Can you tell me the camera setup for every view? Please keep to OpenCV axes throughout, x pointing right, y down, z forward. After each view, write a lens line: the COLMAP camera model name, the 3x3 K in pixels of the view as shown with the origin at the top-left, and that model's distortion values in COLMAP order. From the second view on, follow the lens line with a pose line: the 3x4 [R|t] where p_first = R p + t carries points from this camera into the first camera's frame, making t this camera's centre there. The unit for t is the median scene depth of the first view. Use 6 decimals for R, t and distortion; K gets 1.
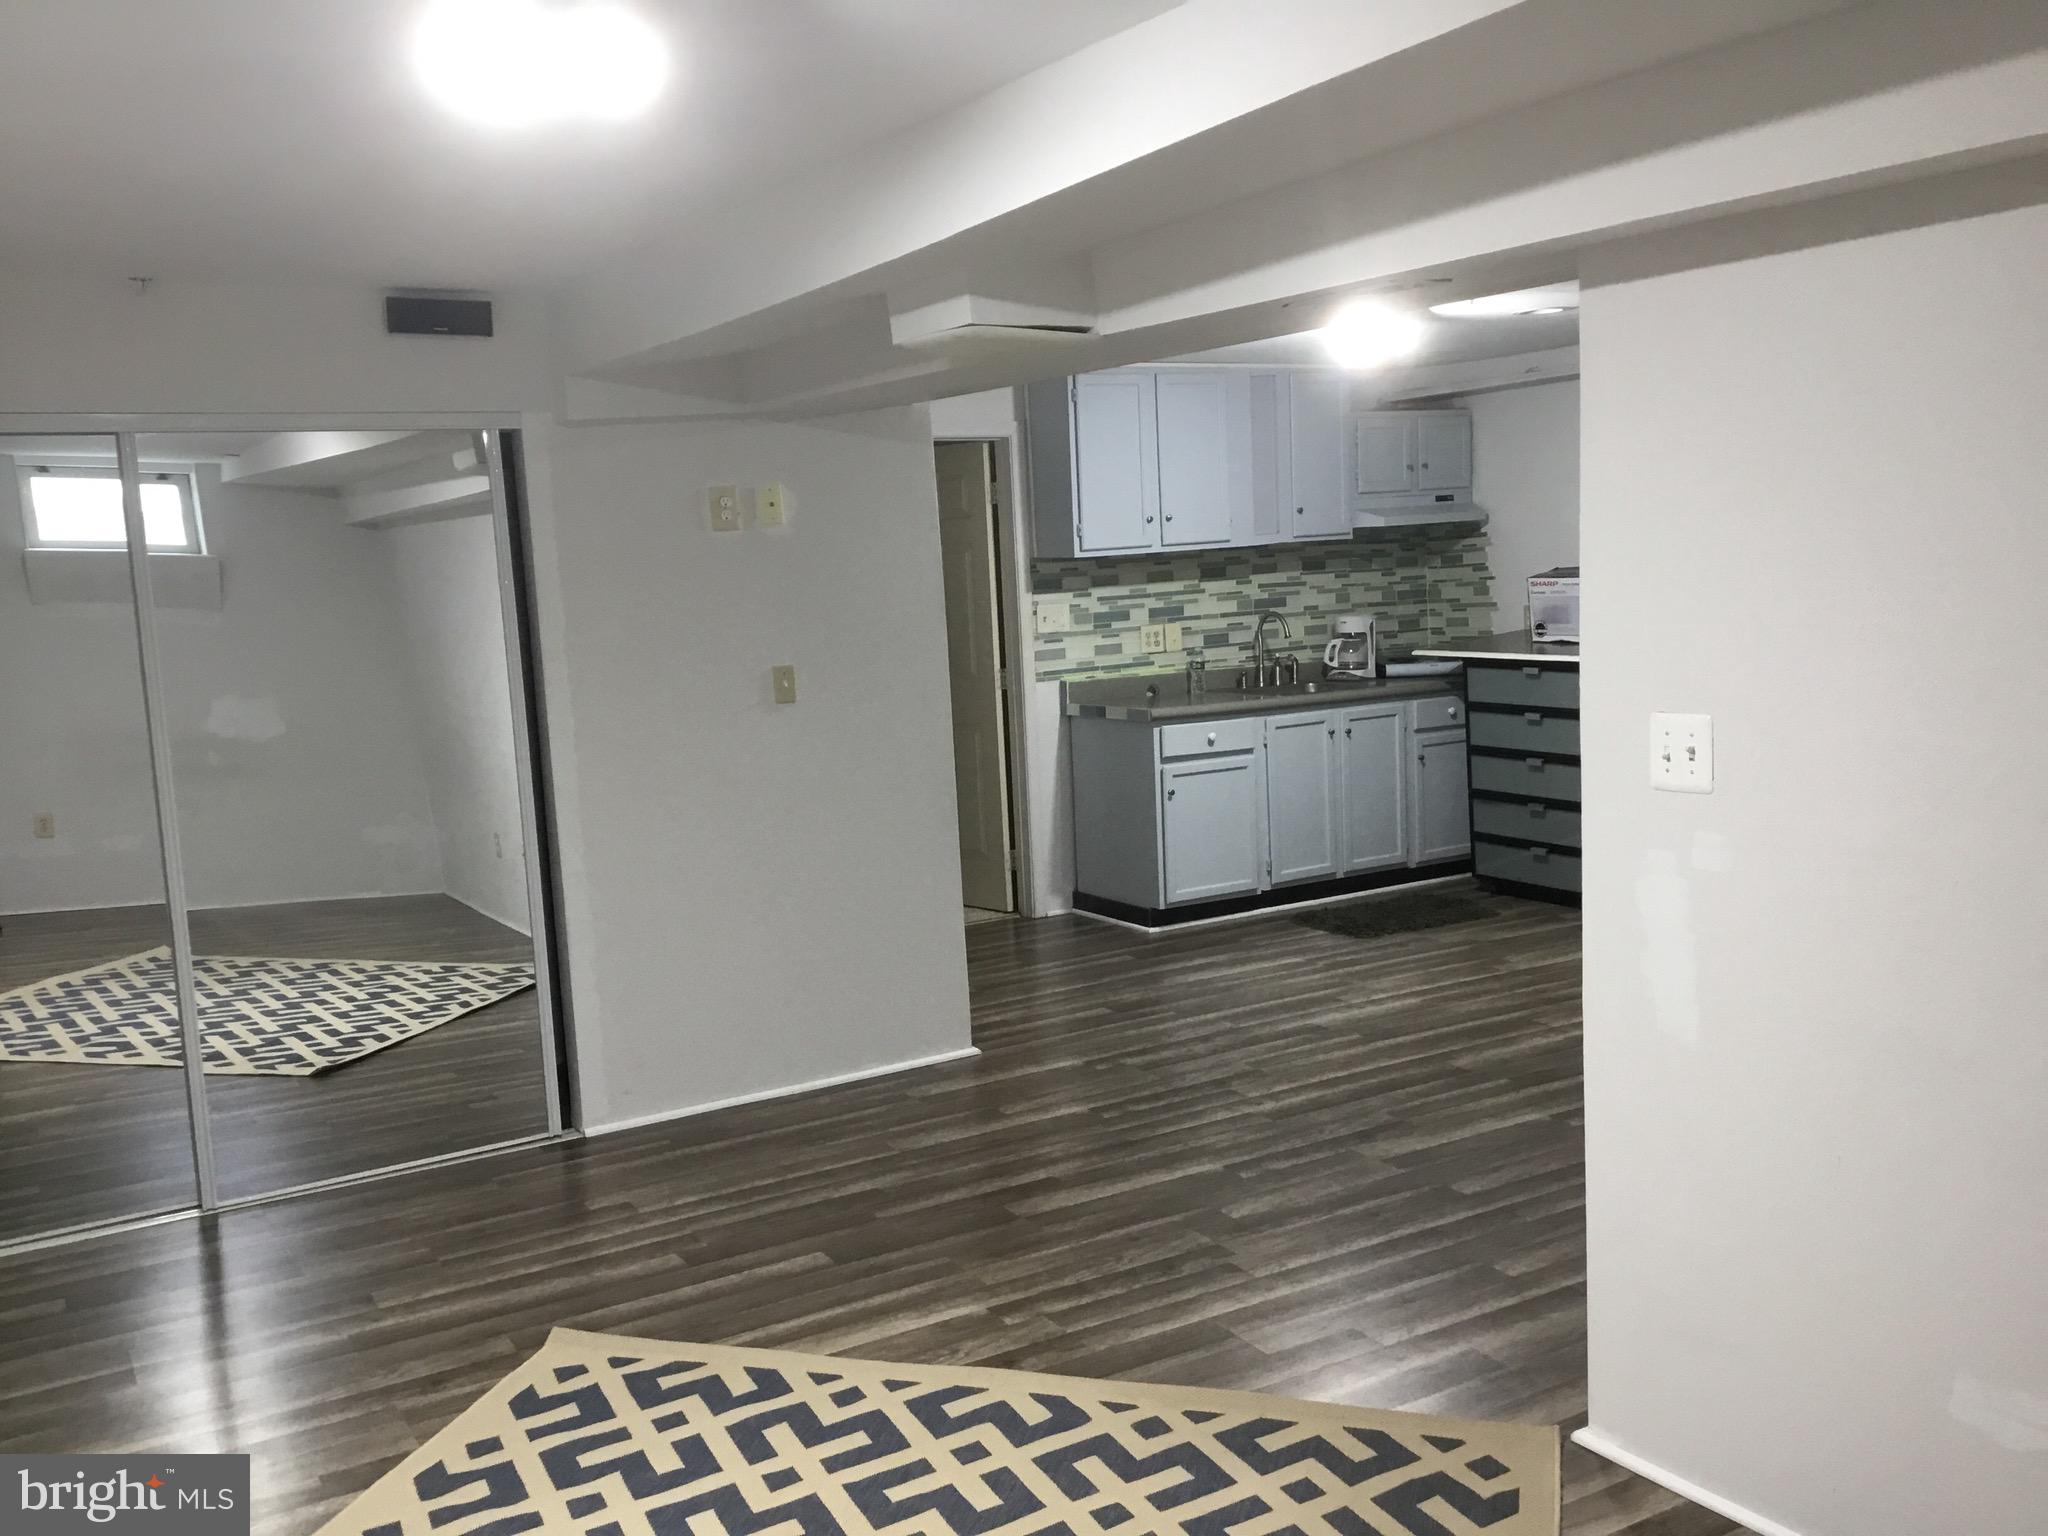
lens RADIAL K [[1821.3, 0, 1015.6], [0, 1821.3, 762.8], [0, 0, 1]] dist [0.119202, -0.177348]
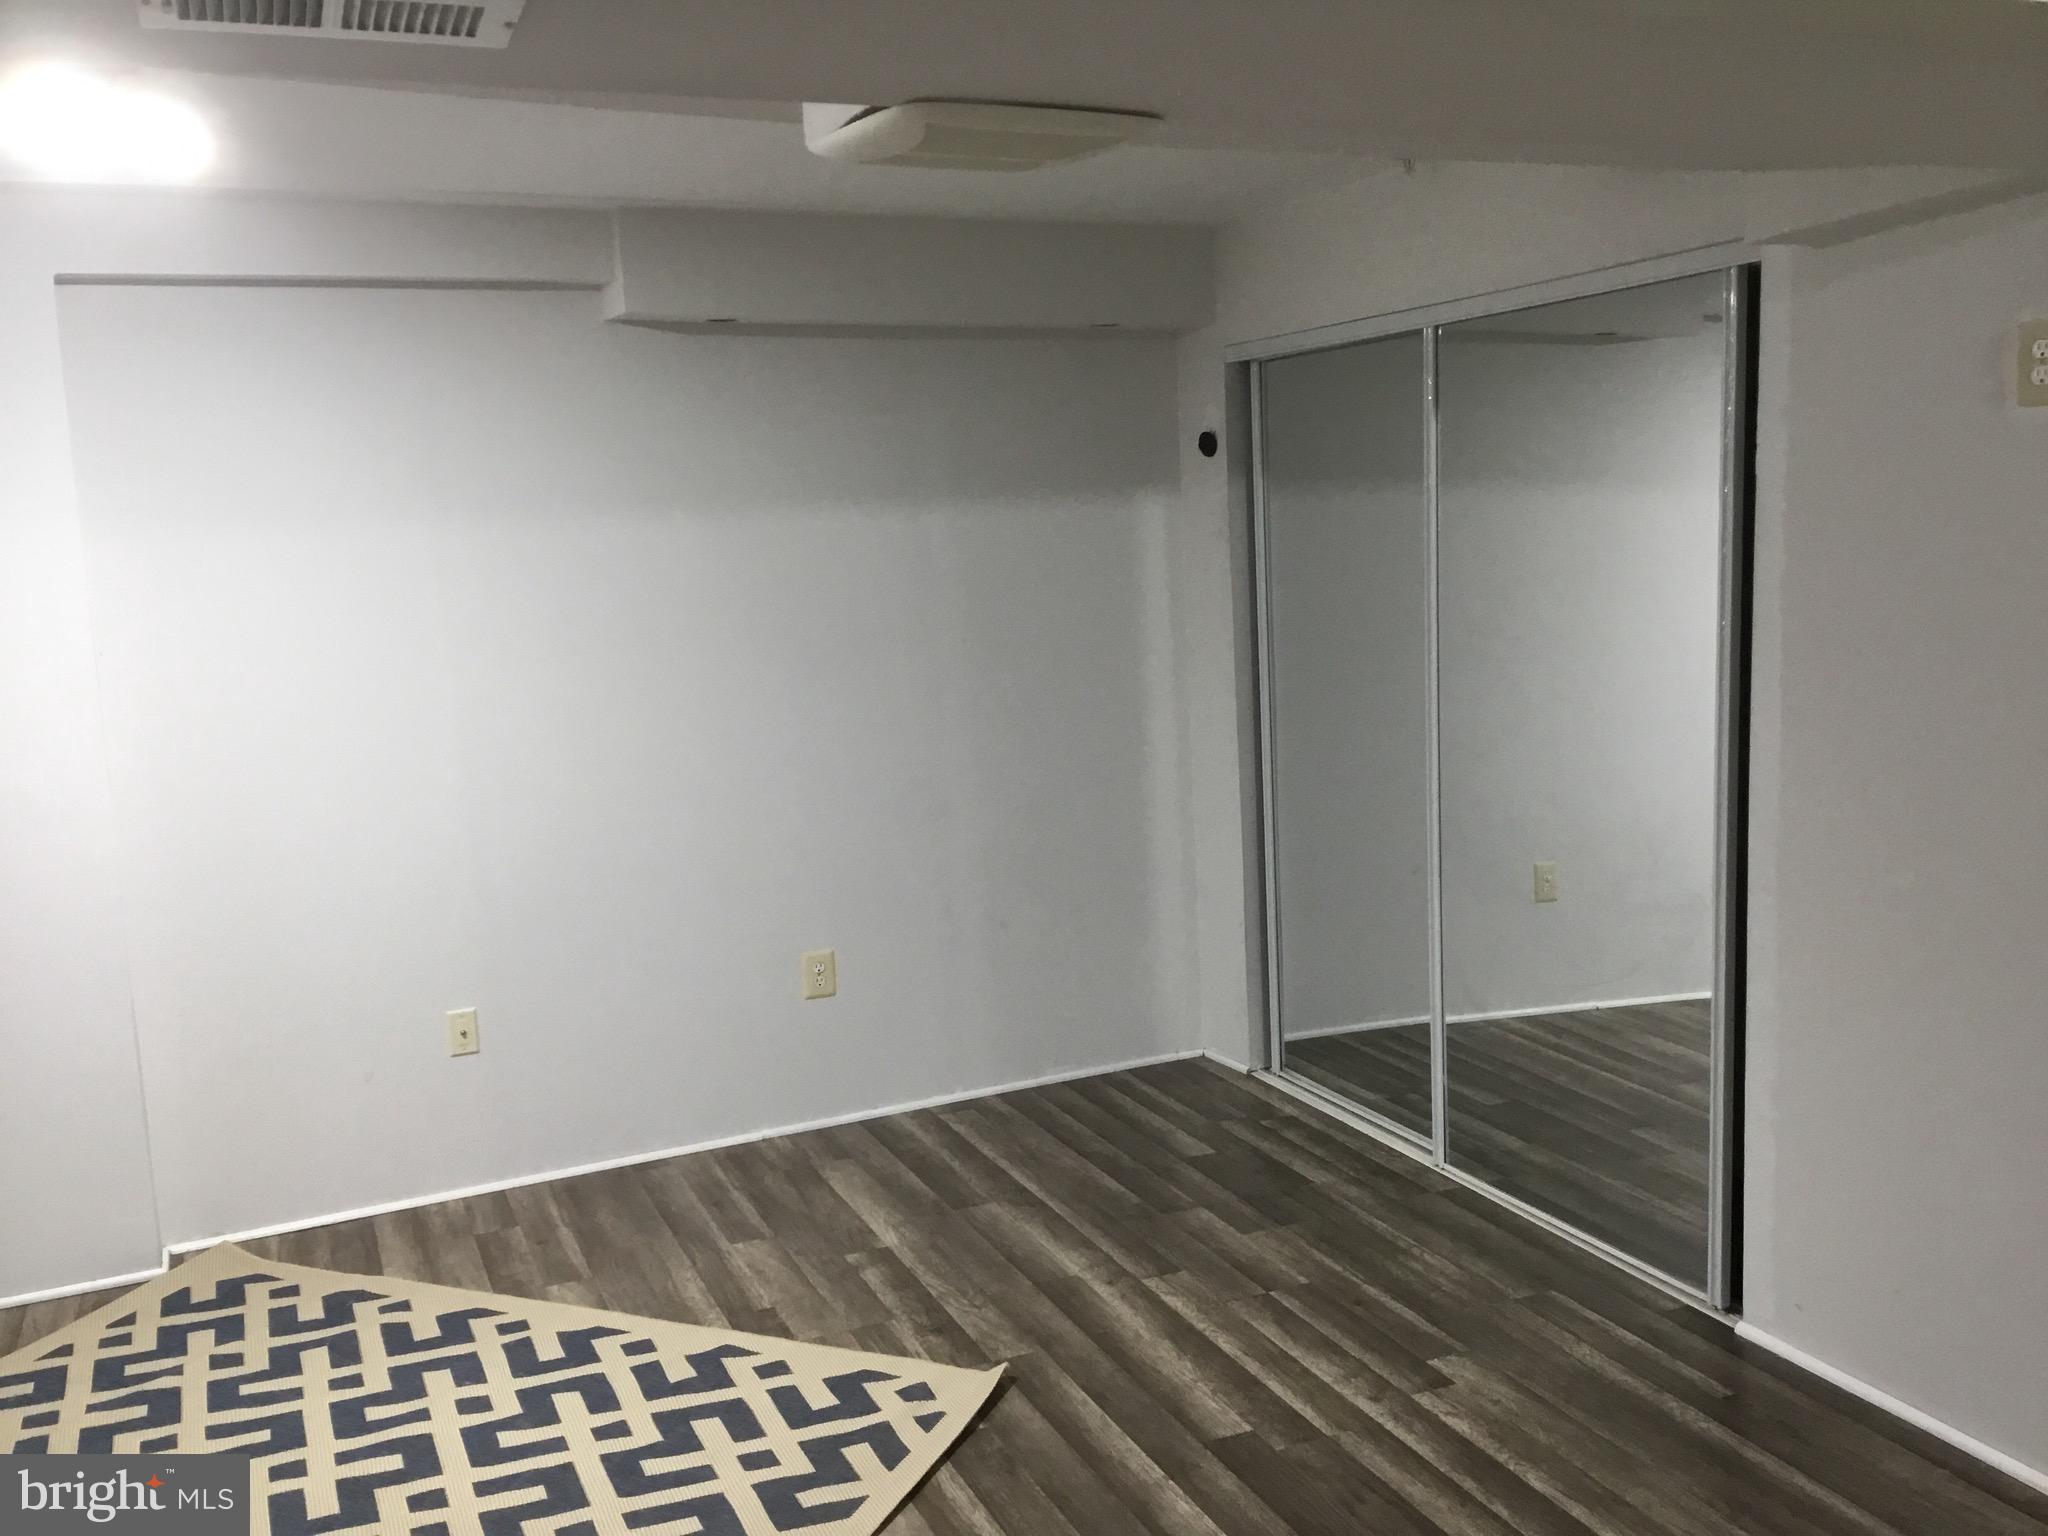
lens RADIAL K [[1821.3, 0, 1033.2], [0, 1821.3, 763.1], [0, 0, 1]] dist [0.119202, -0.177348]
pose [[-0.120731, 0.182159, -0.975829, 0.399562], [-0.067948, 0.979197, 0.191195, -0.106124], [0.990357, 0.089389, -0.105842, 0.763115]]
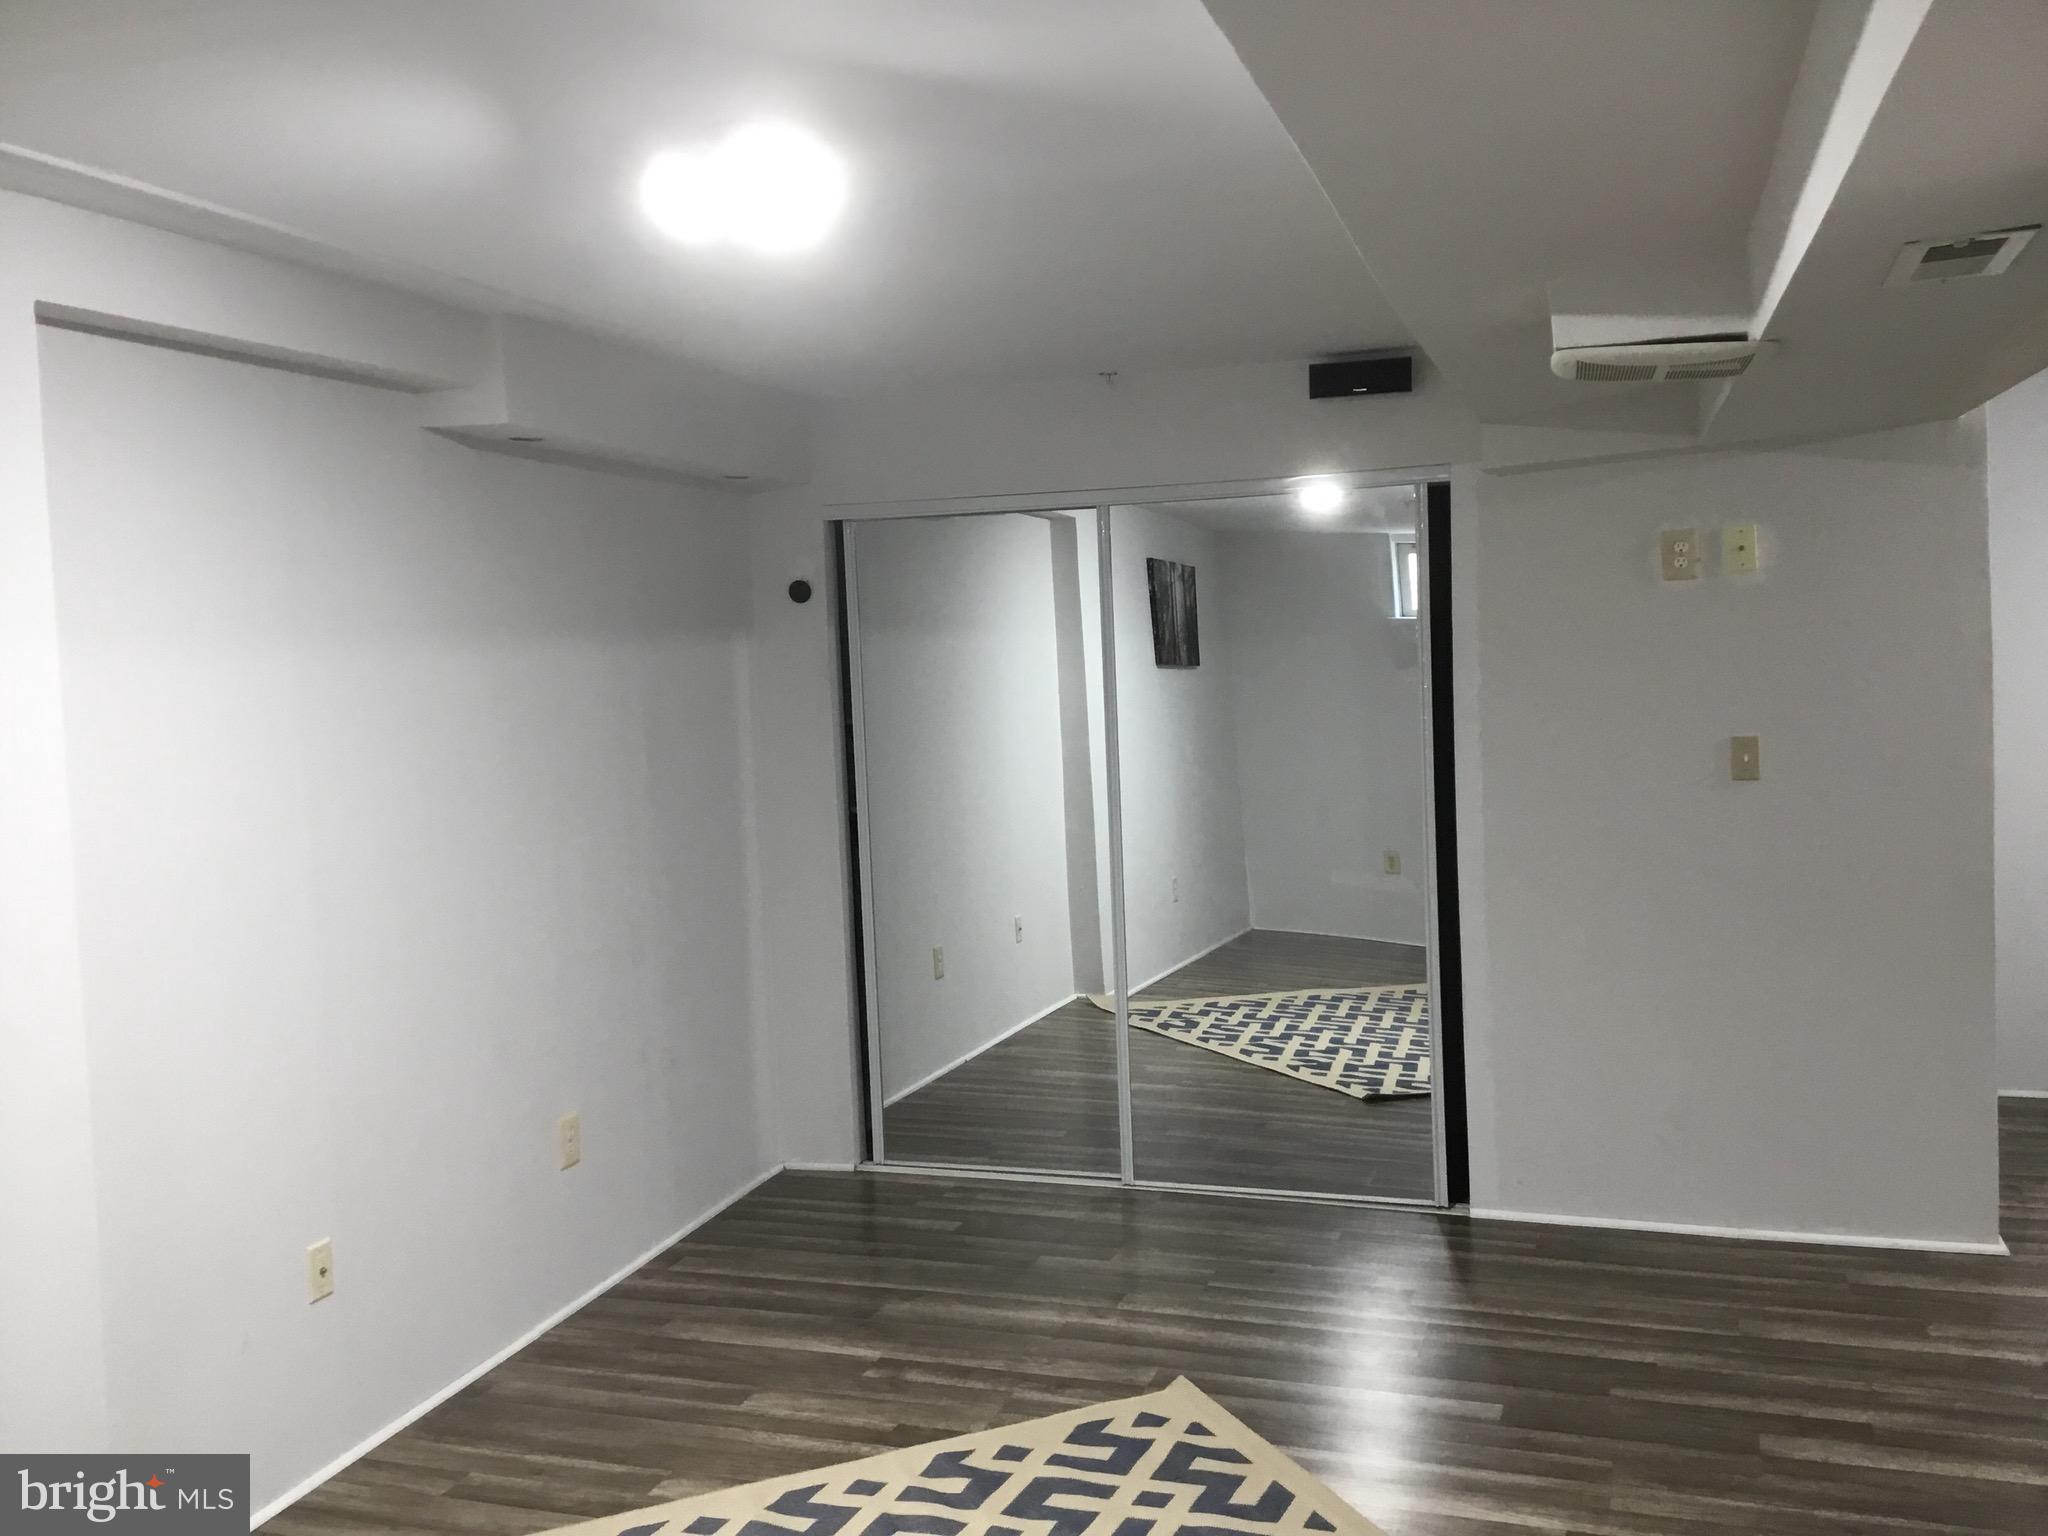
lens RADIAL K [[1821.3, 0, 1027.8], [0, 1821.3, 765.9], [0, 0, 1]] dist [0.119202, -0.177348]
pose [[0.647636, 0.073443, -0.758402, 0.311012], [-0.081749, 0.996296, 0.026671, -0.034765], [0.757552, 0.044726, 0.651241, 0.183592]]
